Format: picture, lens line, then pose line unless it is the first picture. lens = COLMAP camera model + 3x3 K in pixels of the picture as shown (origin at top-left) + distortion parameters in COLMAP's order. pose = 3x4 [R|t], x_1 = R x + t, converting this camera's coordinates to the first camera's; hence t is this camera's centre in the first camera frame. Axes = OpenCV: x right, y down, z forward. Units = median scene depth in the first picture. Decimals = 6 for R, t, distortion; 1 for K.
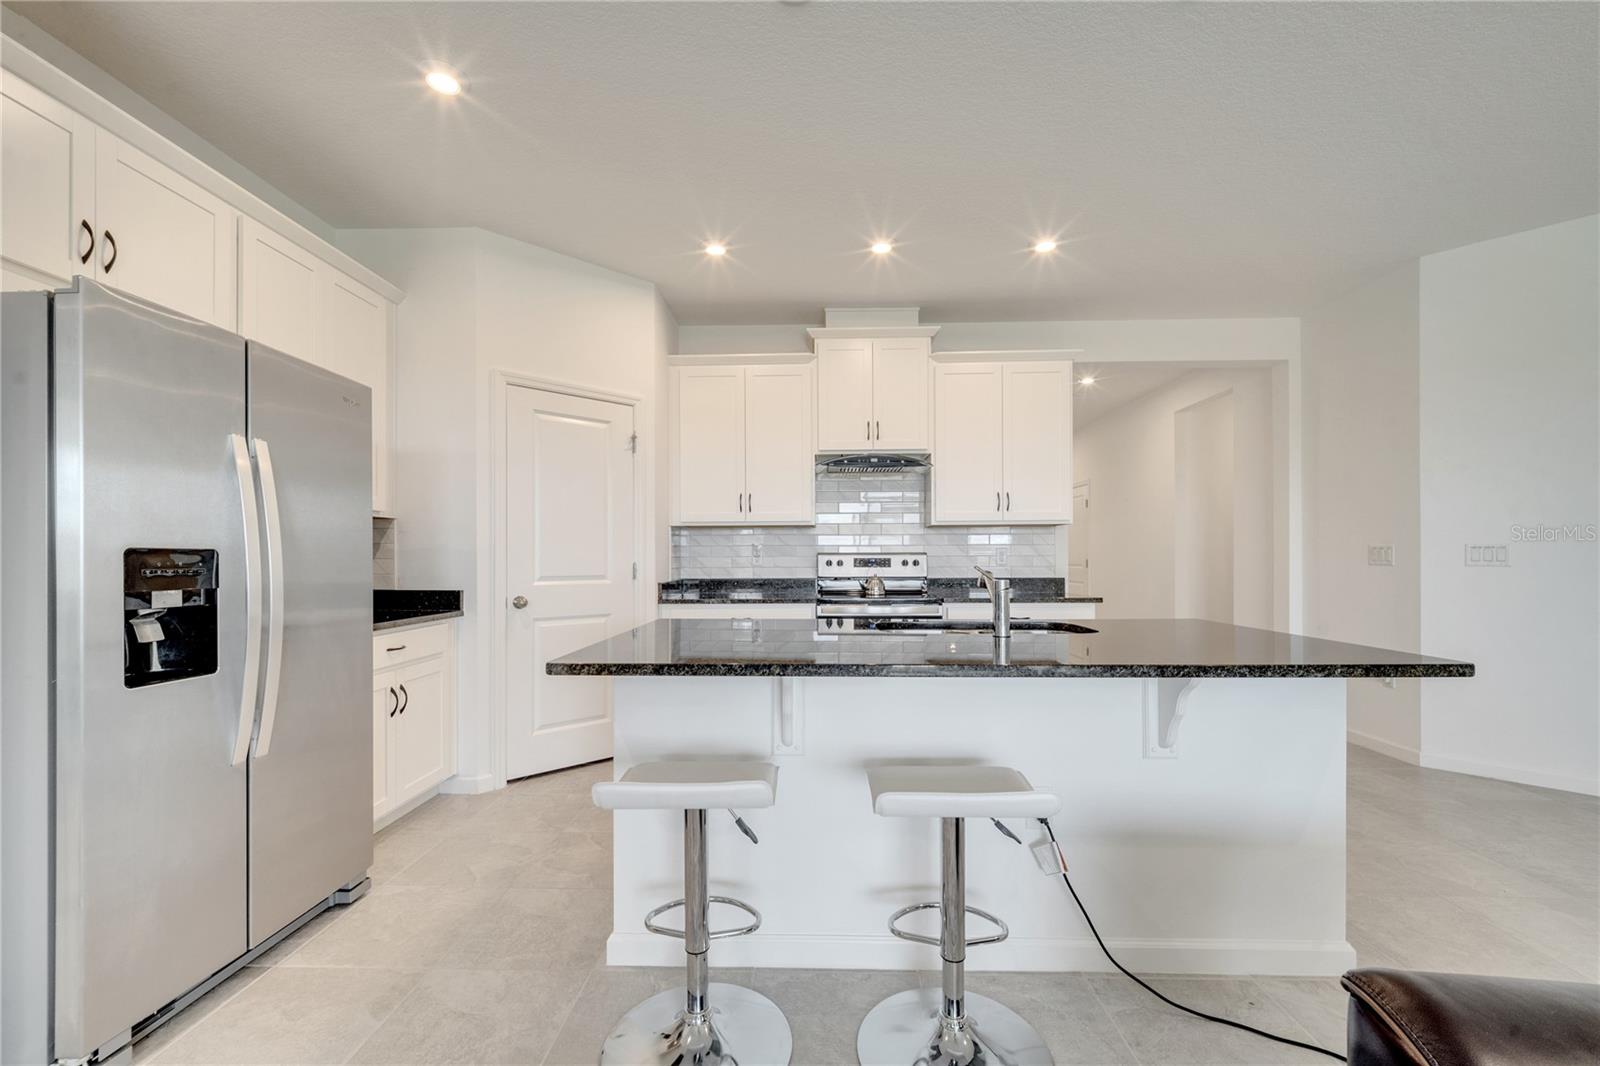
lens RADIAL K [[658.8, 0, 799.8], [0, 658.8, 557.3], [0, 0, 1]] dist [0.002665, -0.000231]
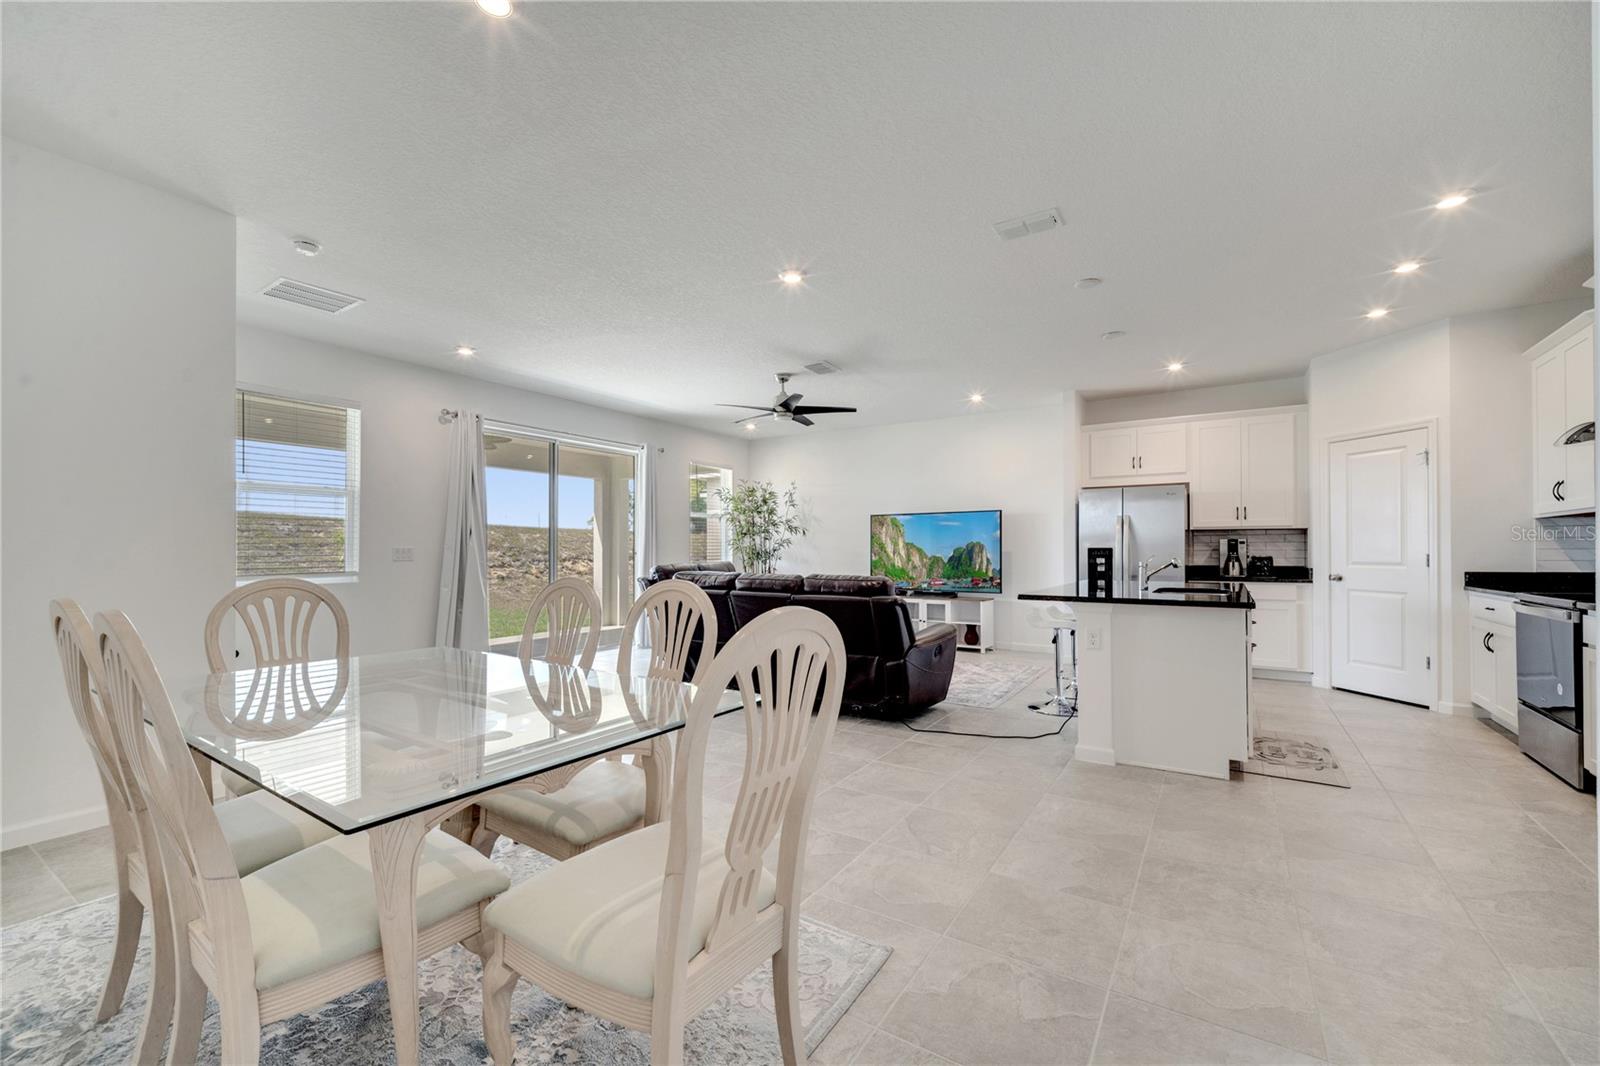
lens RADIAL K [[651.6, 0, 797.5], [0, 651.6, 548.6], [0, 0, 1]] dist [0.000666, -0.000088]
pose [[-0.523586, 0.001754, -0.851971, 1.284359], [0.004332, 0.999990, -0.000603, -0.005238], [0.851962, -0.004007, -0.523589, 0.572426]]
